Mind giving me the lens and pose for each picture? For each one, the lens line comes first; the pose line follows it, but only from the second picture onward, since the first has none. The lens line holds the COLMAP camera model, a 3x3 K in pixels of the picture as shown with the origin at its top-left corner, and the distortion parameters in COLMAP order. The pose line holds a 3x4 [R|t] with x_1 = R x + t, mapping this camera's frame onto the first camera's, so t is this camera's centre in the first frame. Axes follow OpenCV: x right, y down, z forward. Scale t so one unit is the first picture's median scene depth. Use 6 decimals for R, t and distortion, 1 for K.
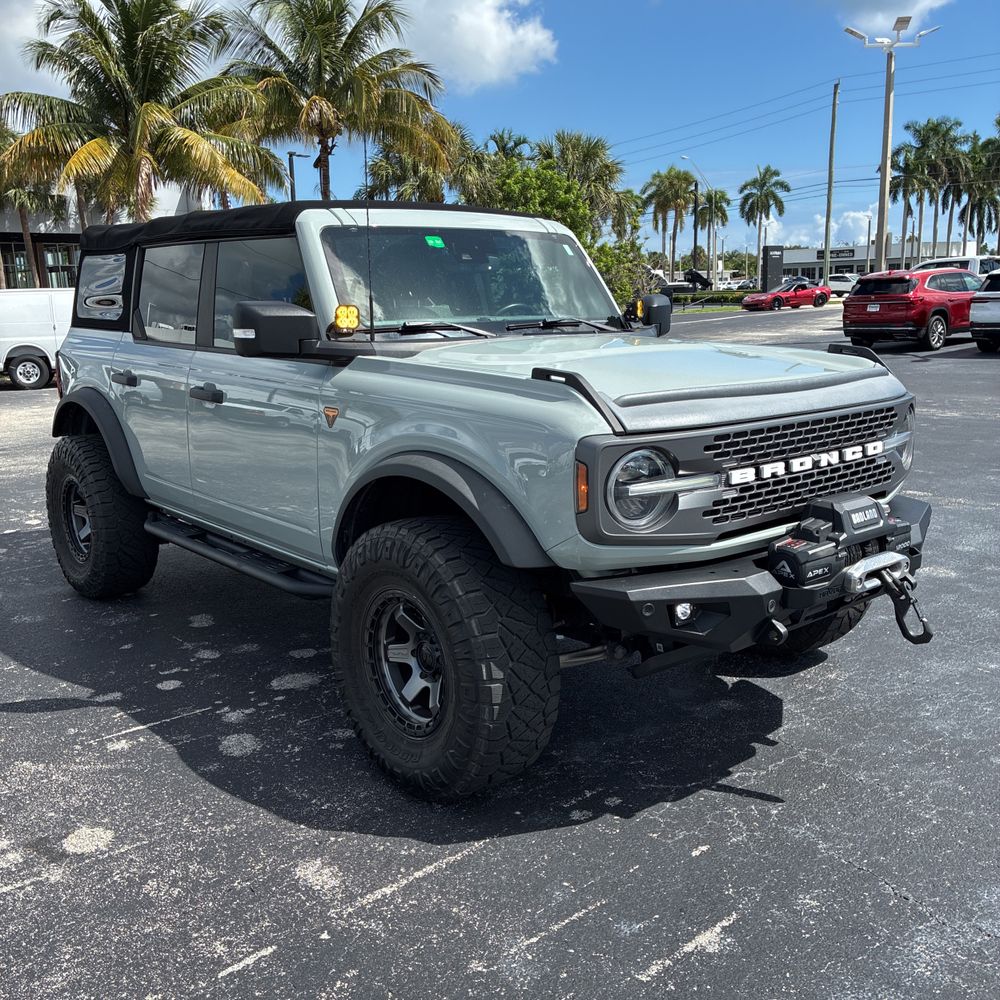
lens RADIAL K [[1013.7, 0, 503.7], [0, 1013.7, 498.7], [0, 0, 1]] dist [0.023368, 0.000000]
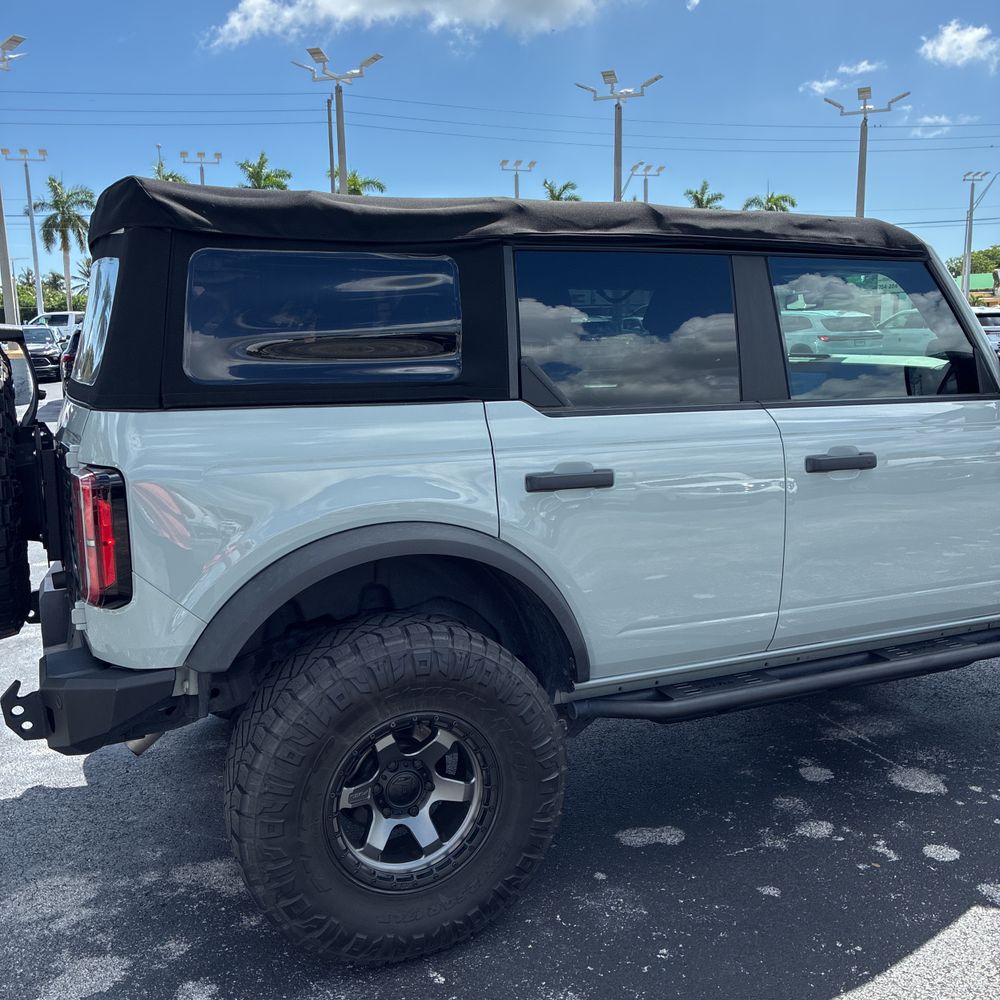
lens RADIAL K [[1013.7, 0, 497.1], [0, 1013.7, 500.8], [0, 0, 1]] dist [0.023368, 0.000000]
pose [[0.286104, -0.142979, 0.947471, -1.169946], [0.203978, 0.975228, 0.085573, -0.208094], [-0.936236, 0.168780, 0.308181, 1.114334]]
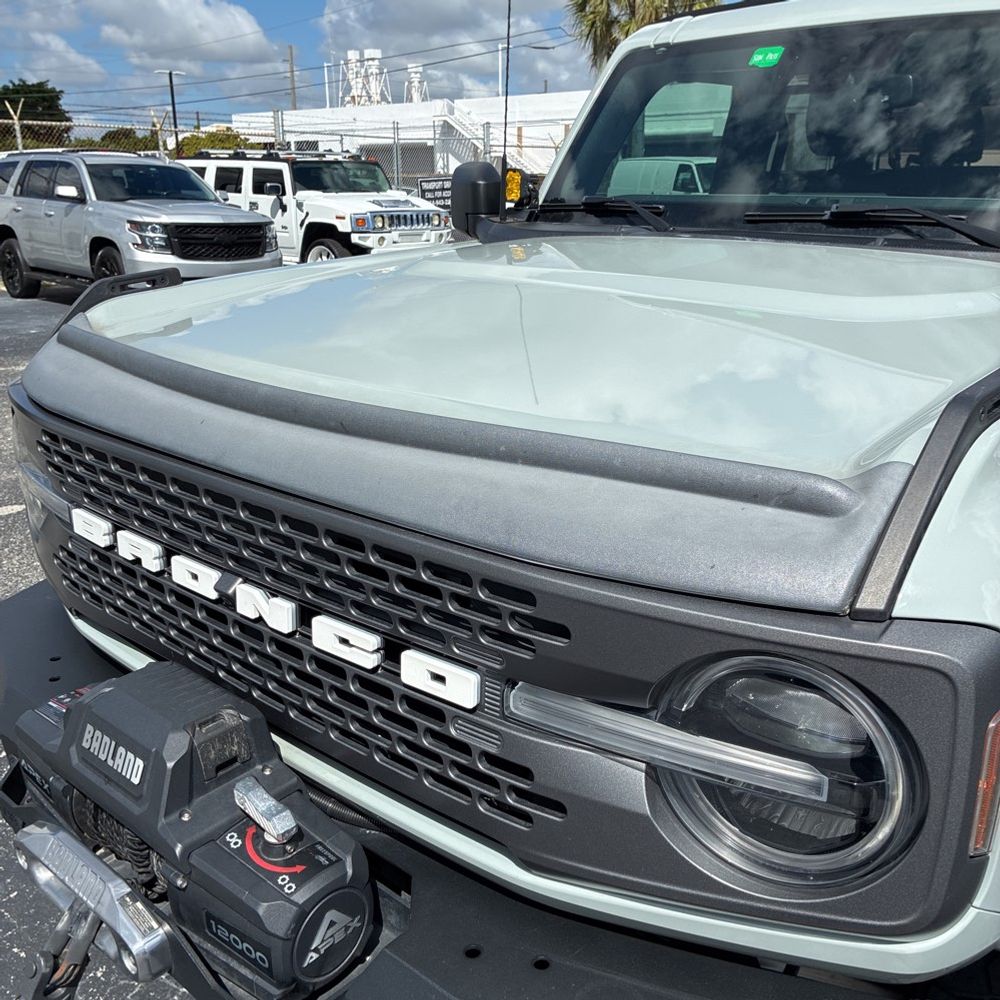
lens RADIAL K [[1013.7, 0, 521.1], [0, 1013.7, 500.6], [0, 0, 1]] dist [0.023368, 0.000000]
pose [[0.153570, 0.323907, -0.933542, 0.556106], [-0.193801, 0.936273, 0.292974, -0.170215], [0.968947, 0.135929, 0.206557, 0.827732]]
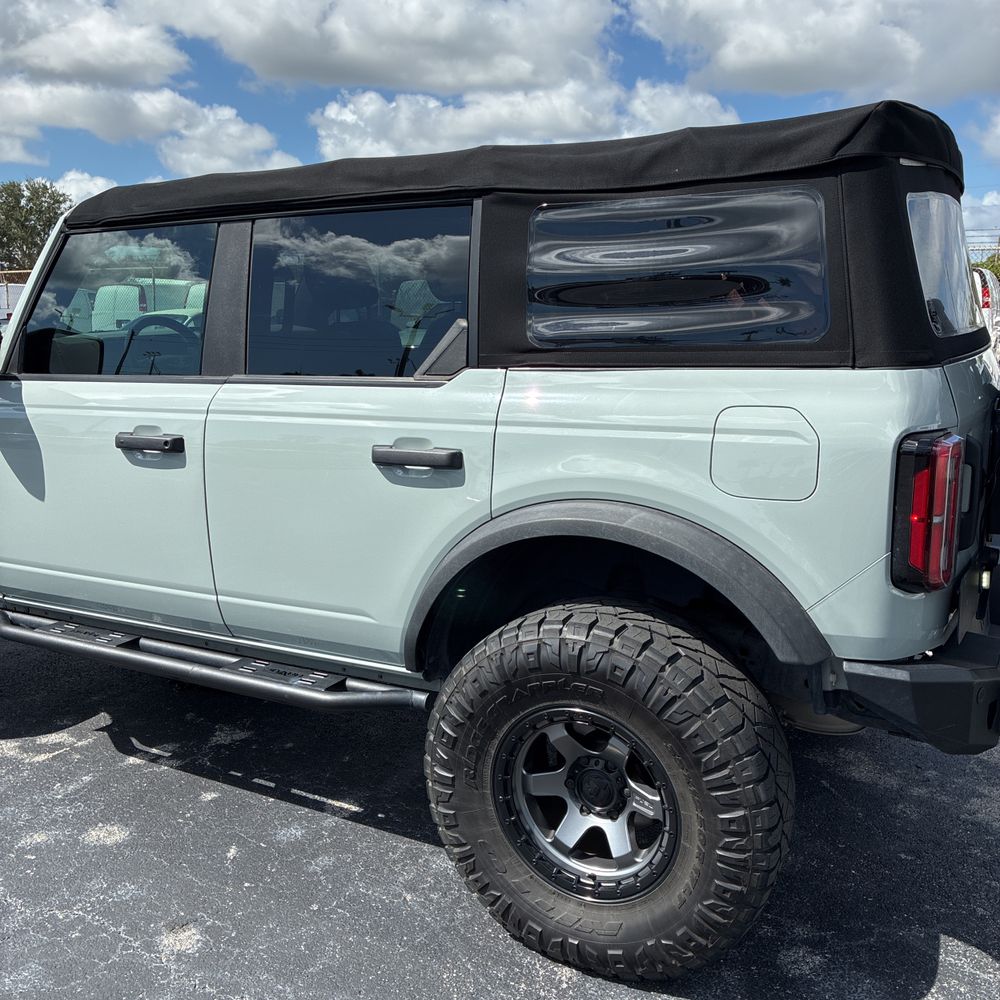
lens RADIAL K [[1013.7, 0, 501.1], [0, 1013.7, 505.5], [0, 0, 1]] dist [0.023368, 0.000000]
pose [[-0.936368, 0.096927, -0.337374, 0.049277], [-0.042136, 0.923134, 0.382162, -0.442151], [0.348483, 0.372060, -0.860309, 2.179429]]
